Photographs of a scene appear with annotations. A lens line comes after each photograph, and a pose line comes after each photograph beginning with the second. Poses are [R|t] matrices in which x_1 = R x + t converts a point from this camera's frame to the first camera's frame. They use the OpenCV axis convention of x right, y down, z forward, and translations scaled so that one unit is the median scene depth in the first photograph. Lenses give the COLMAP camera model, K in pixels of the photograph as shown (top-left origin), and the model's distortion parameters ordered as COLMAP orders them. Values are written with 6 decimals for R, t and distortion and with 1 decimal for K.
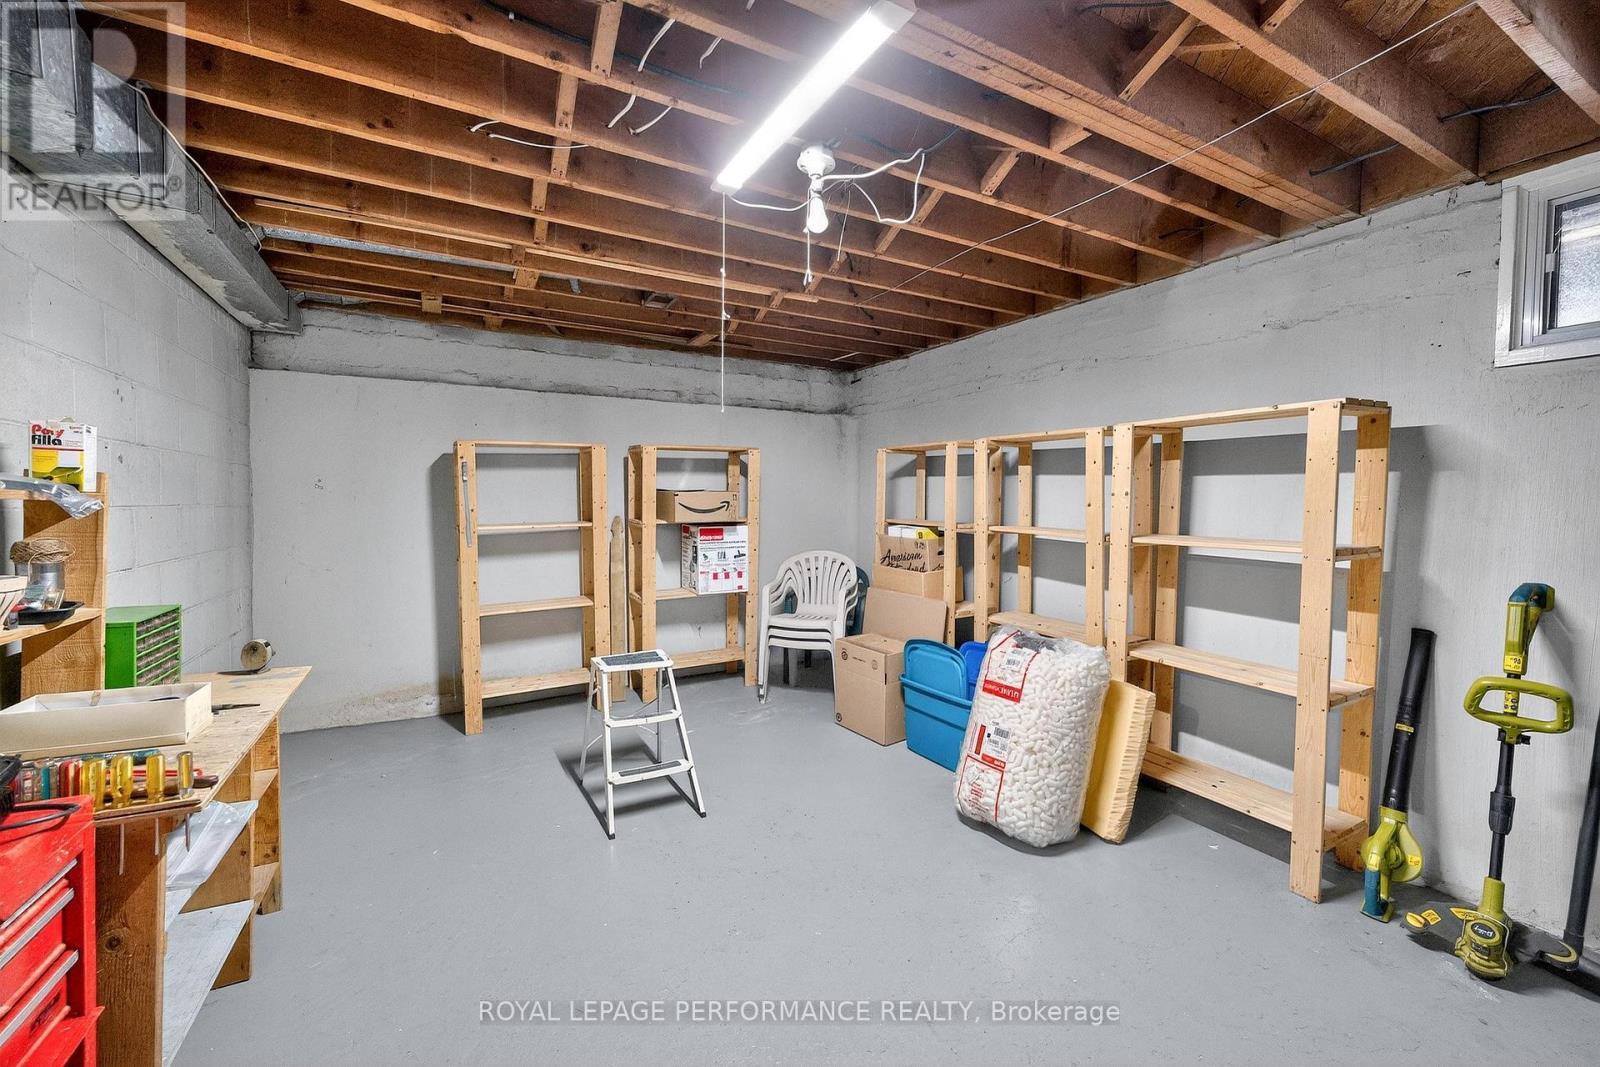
lens RADIAL K [[651.2, 0, 811.3], [0, 651.2, 520.5], [0, 0, 1]] dist [0.002062, 0.000302]
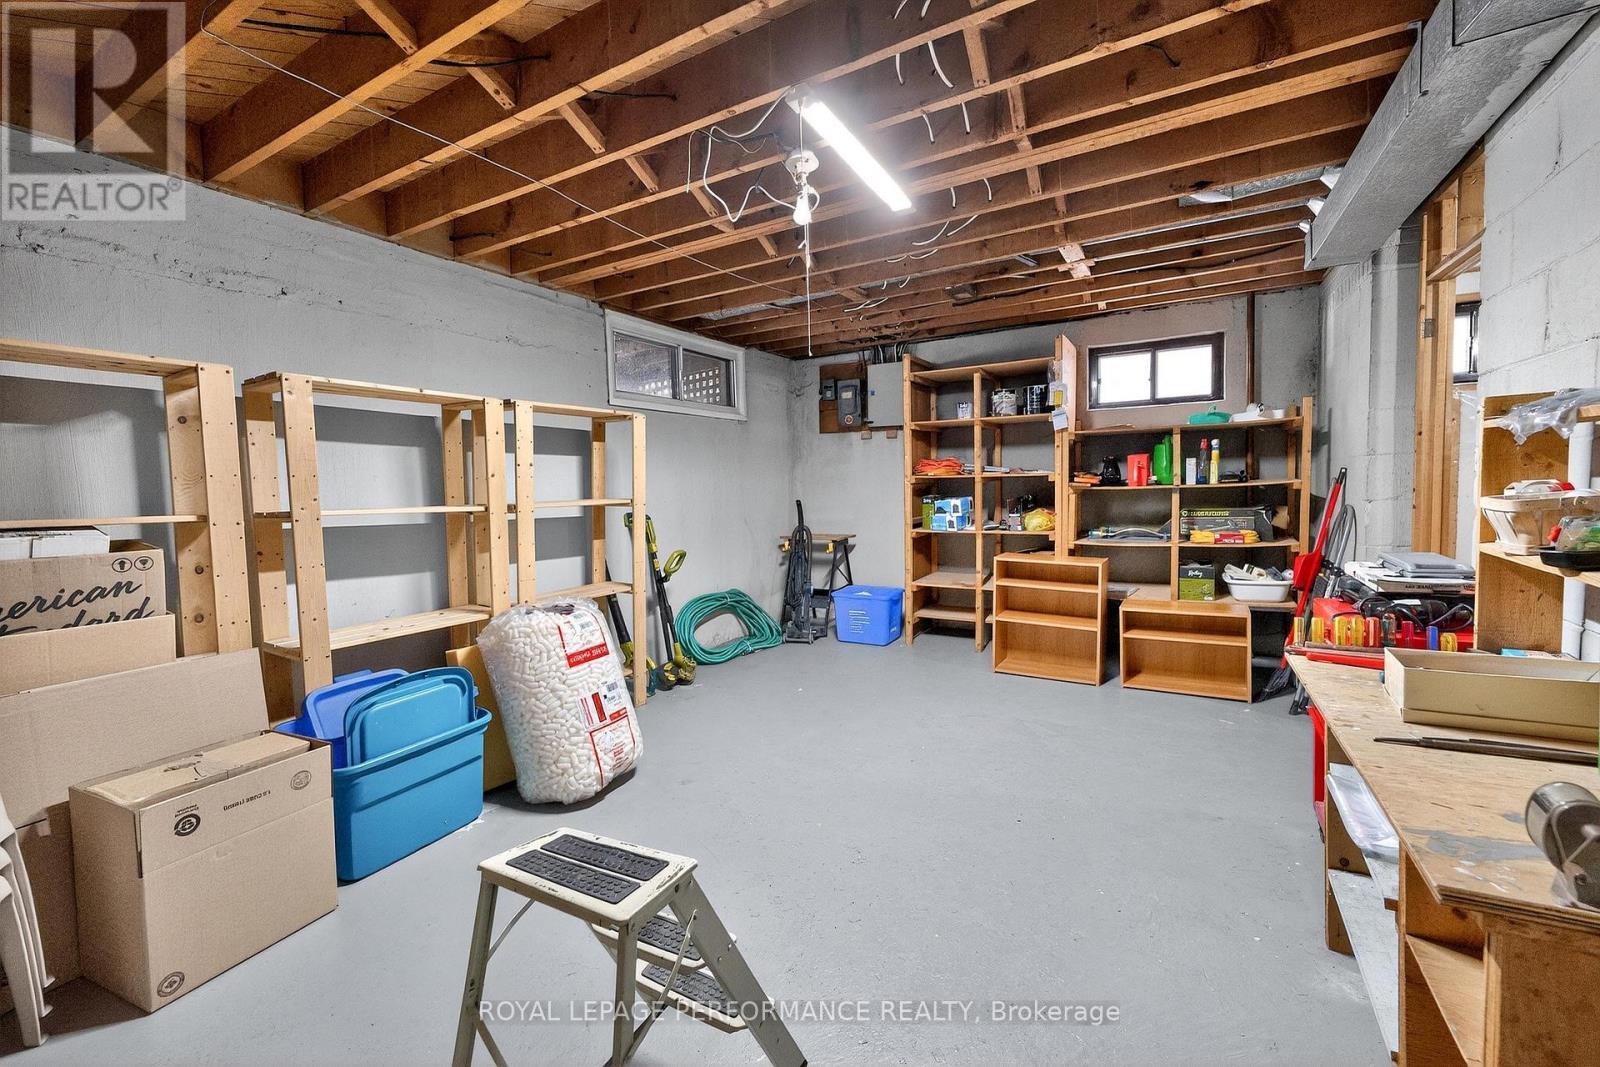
lens RADIAL K [[651.2, 0, 812.4], [0, 651.2, 528.4], [0, 0, 1]] dist [0.002062, 0.000302]
pose [[-0.521312, -0.044403, 0.852210, -0.743250], [0.054546, 0.994869, 0.085203, -0.002315], [-0.851621, 0.090902, -0.516215, 1.205496]]
